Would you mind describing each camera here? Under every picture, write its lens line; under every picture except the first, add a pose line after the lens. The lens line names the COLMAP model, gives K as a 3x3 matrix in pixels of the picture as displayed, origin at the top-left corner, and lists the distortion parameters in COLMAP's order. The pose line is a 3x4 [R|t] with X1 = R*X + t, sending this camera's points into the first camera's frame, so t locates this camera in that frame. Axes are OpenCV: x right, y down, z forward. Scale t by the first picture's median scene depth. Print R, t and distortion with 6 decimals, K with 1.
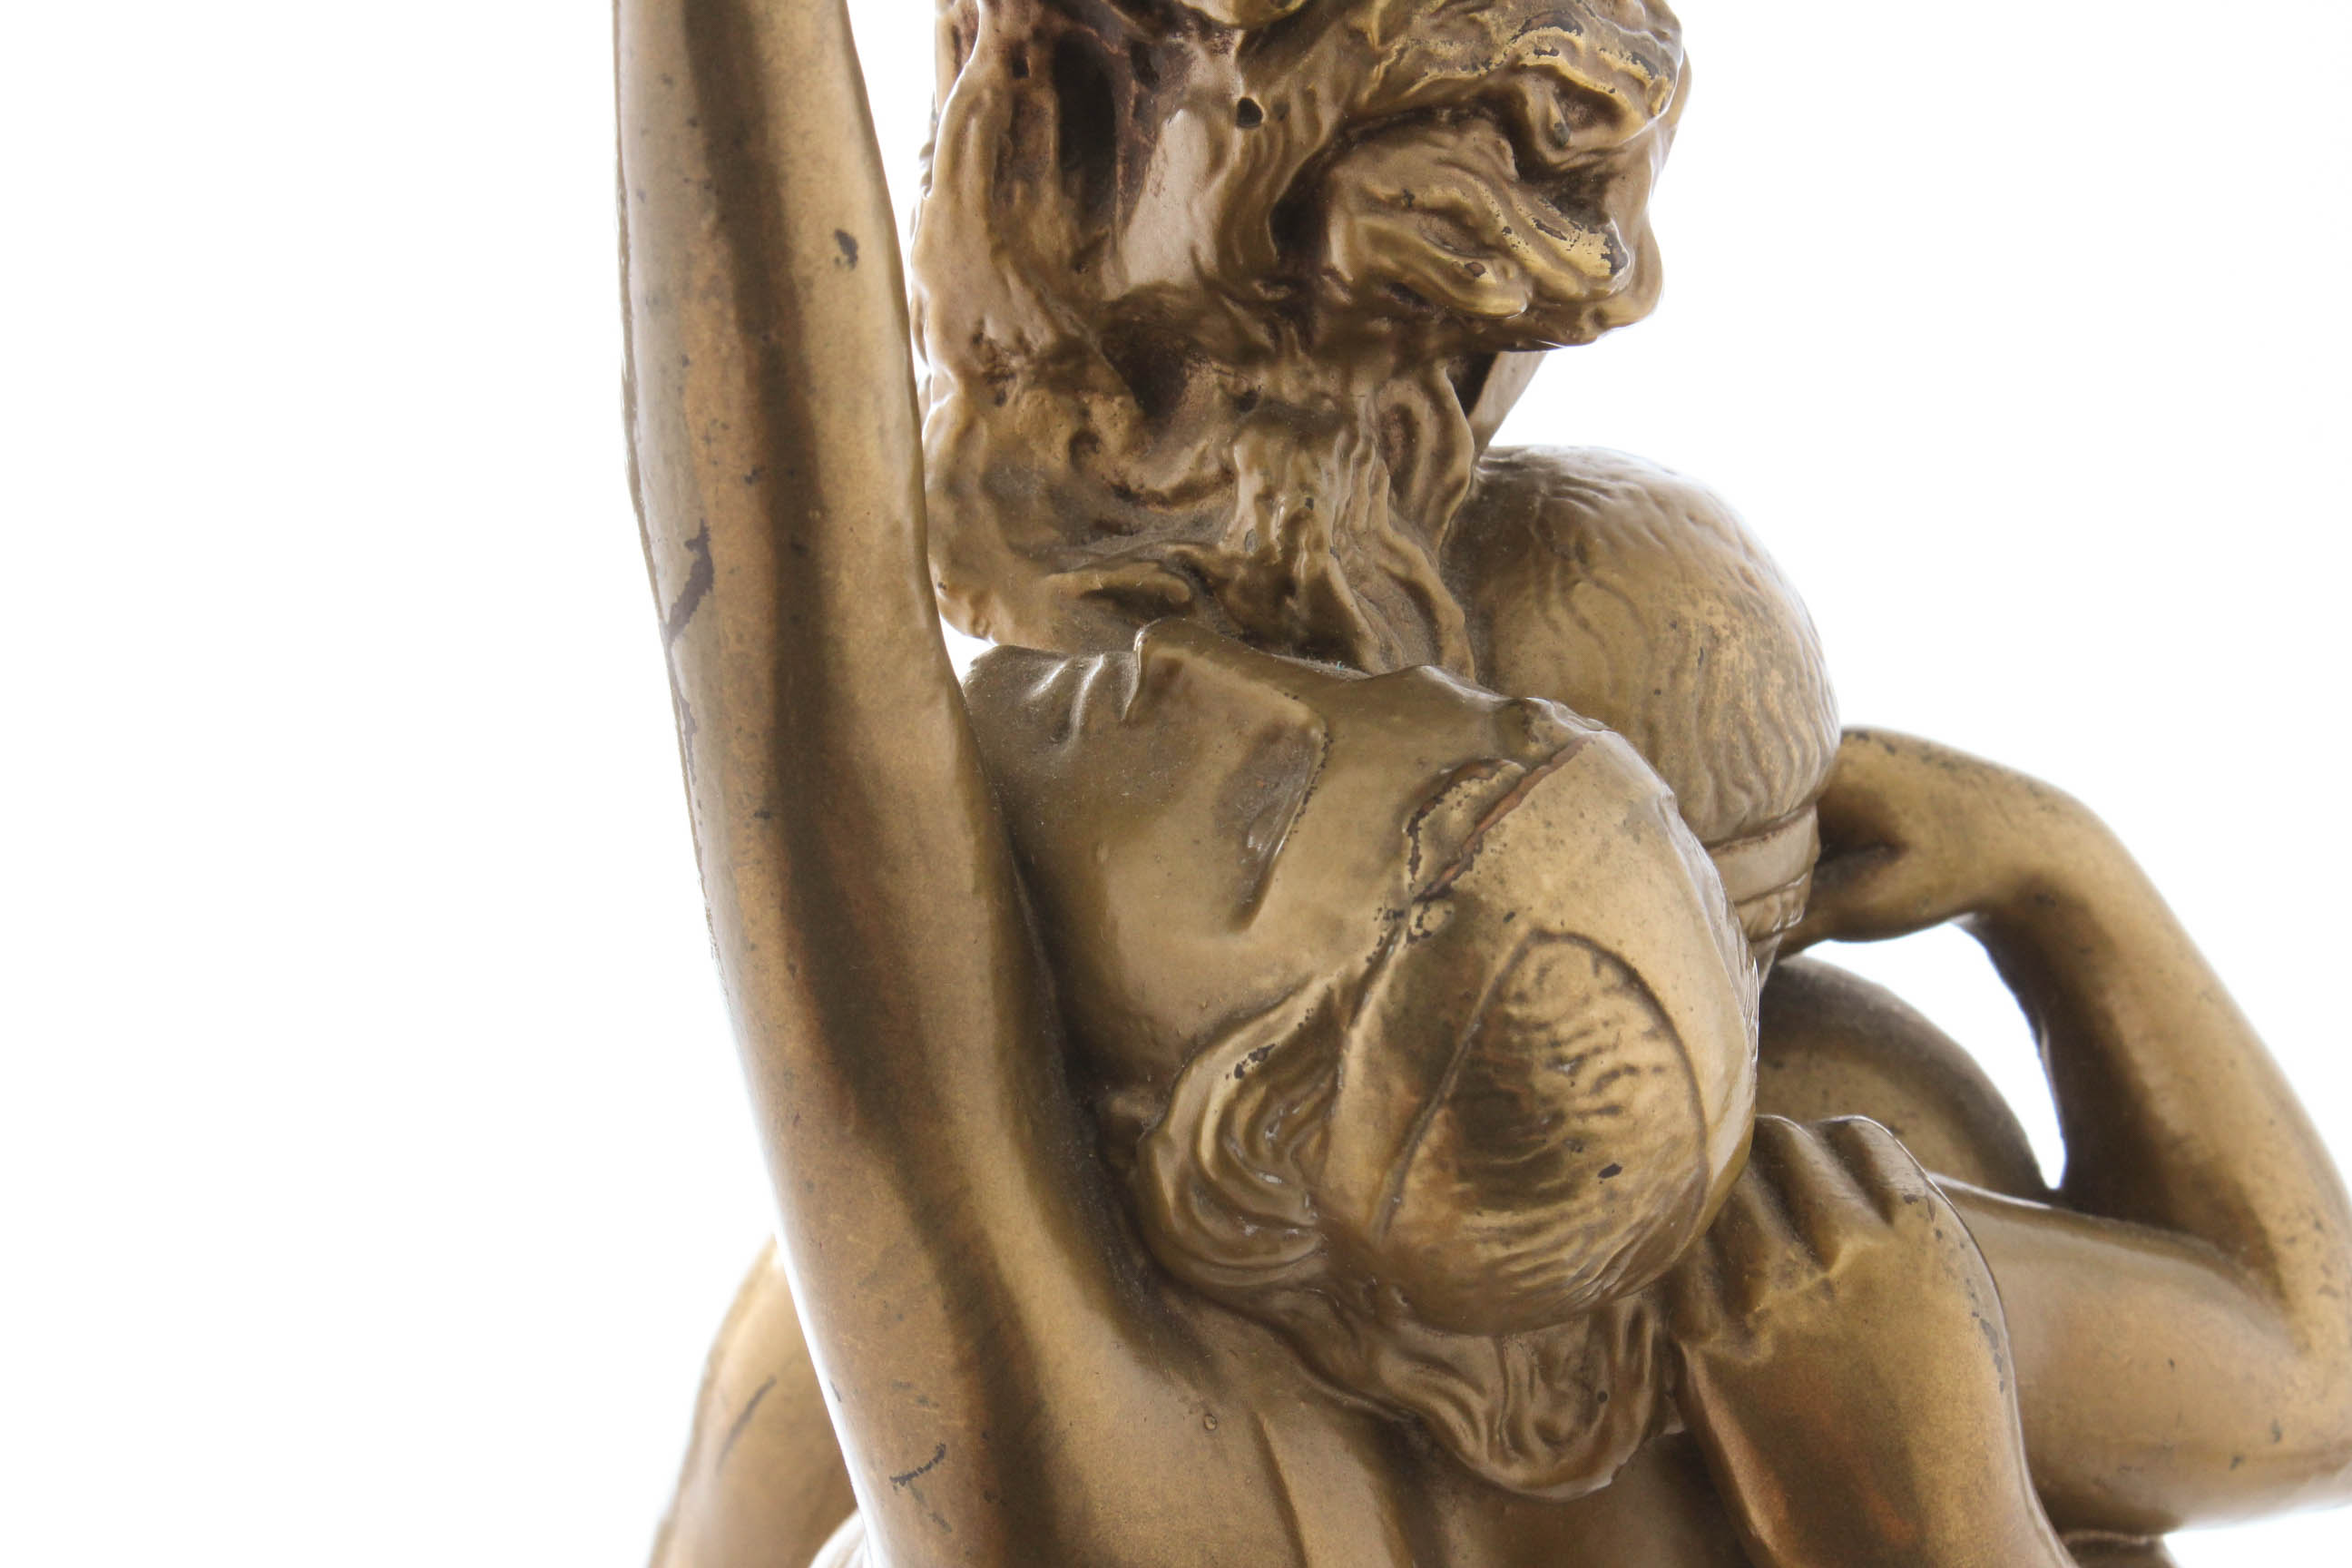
lens RADIAL K [[5294.3, 0, 1176.0], [0, 5294.3, 784.0], [0, 0, 1]] dist [0.062397, 0.308744]
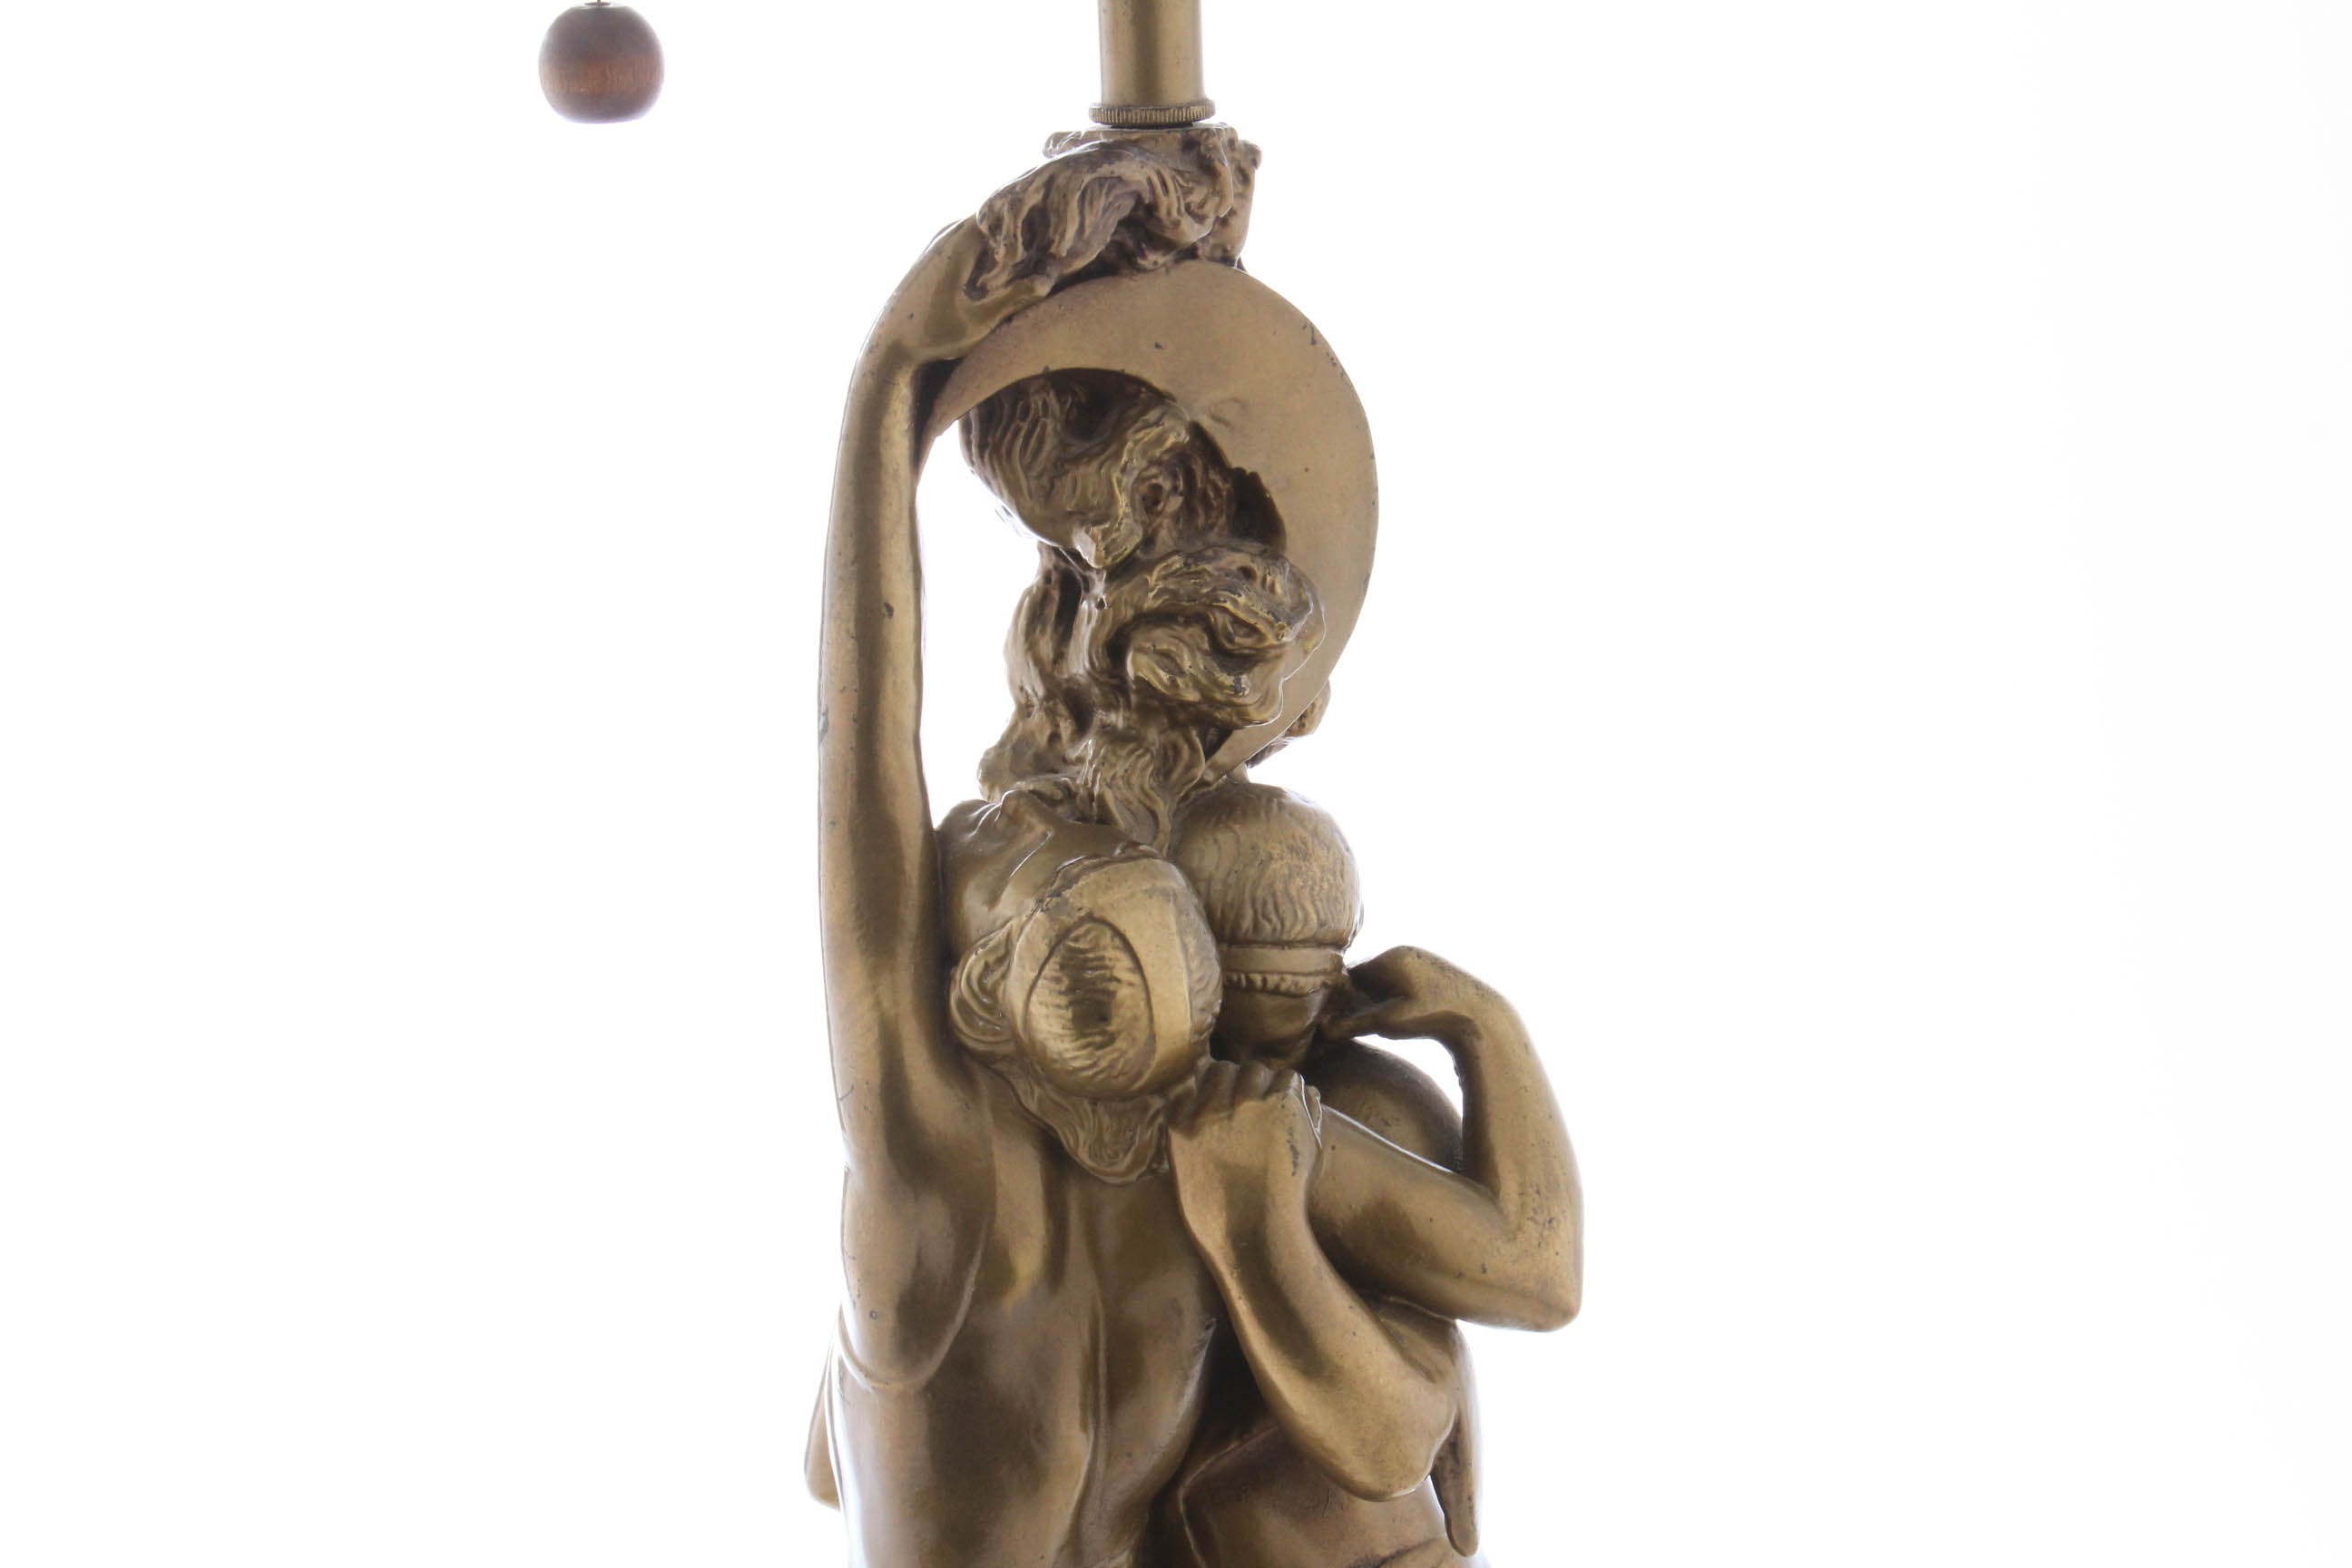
lens RADIAL K [[4821.7, 0, 1176.0], [0, 4821.7, 784.0], [0, 0, 1]] dist [-0.010040, 0.004204]
pose [[0.919323, 0.167446, -0.356099, 0.845639], [-0.225530, 0.965777, -0.128109, 0.232777], [0.322461, 0.198085, 0.925625, -1.052676]]
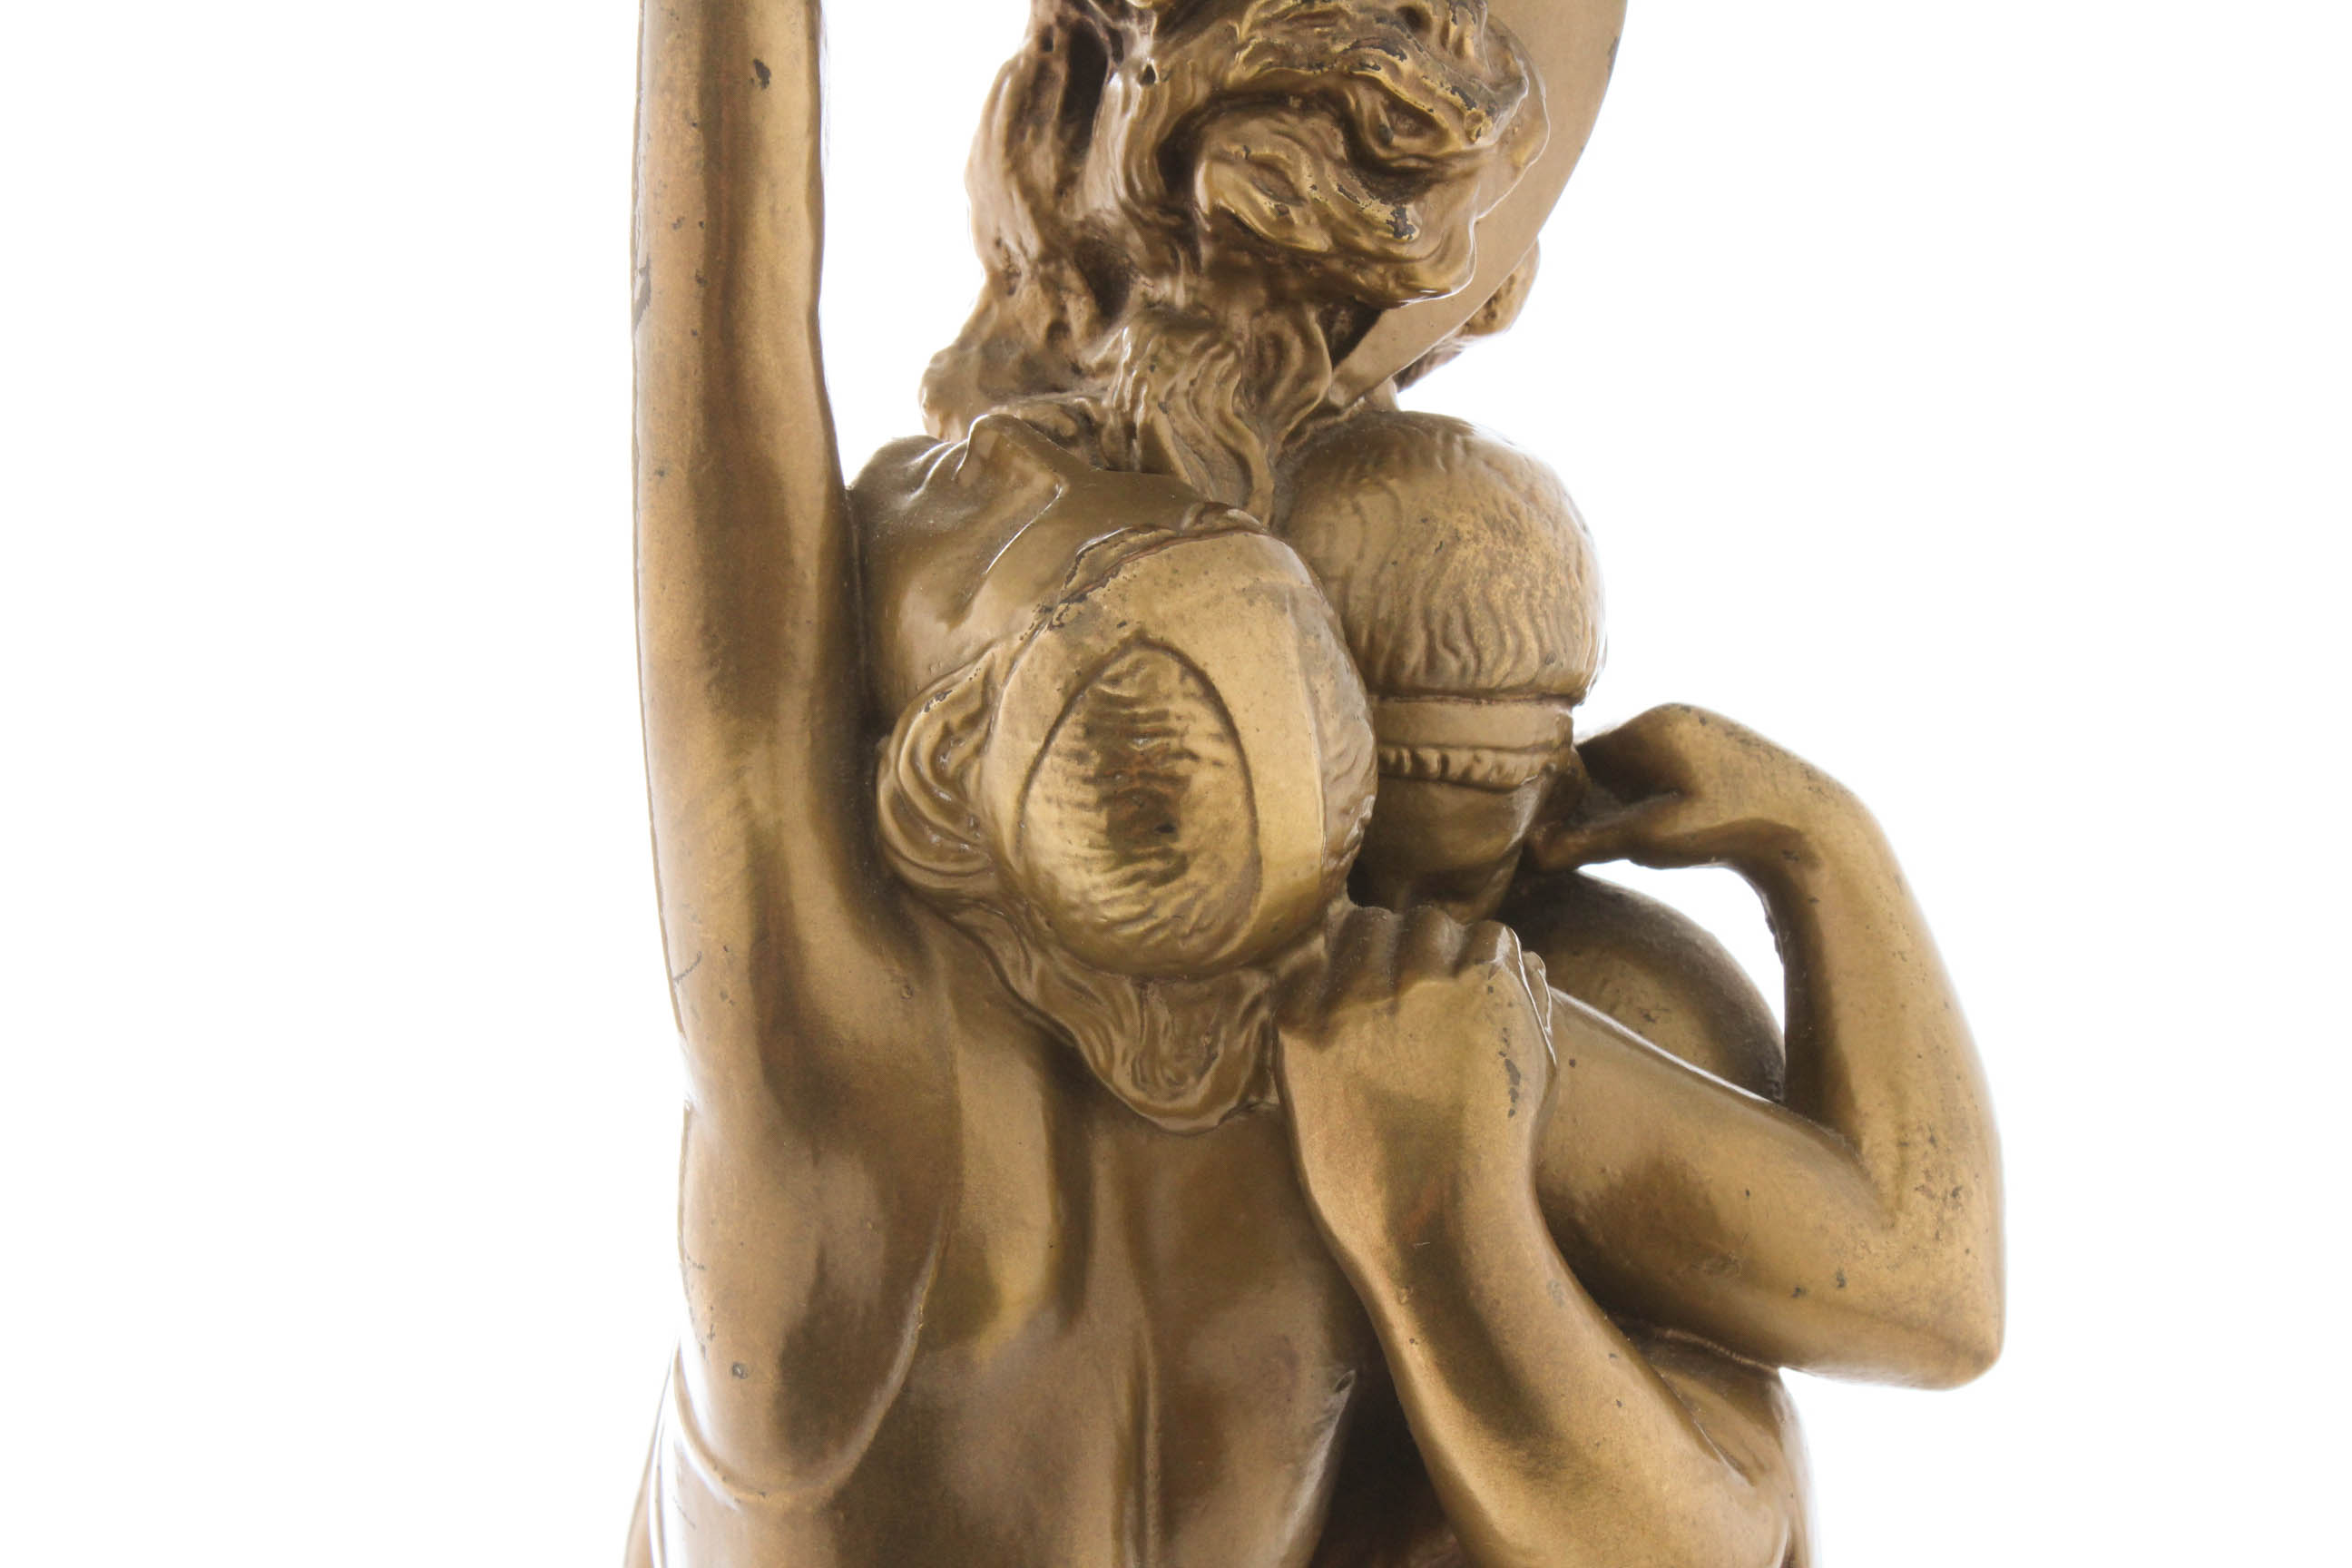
lens RADIAL K [[5294.3, 0, 1176.0], [0, 5294.3, 784.0], [0, 0, 1]] dist [0.062397, 0.308744]
pose [[0.927838, 0.175999, -0.328849, 0.488965], [-0.220608, 0.969870, -0.103368, 0.186587], [0.300748, 0.168455, 0.938708, -0.252387]]
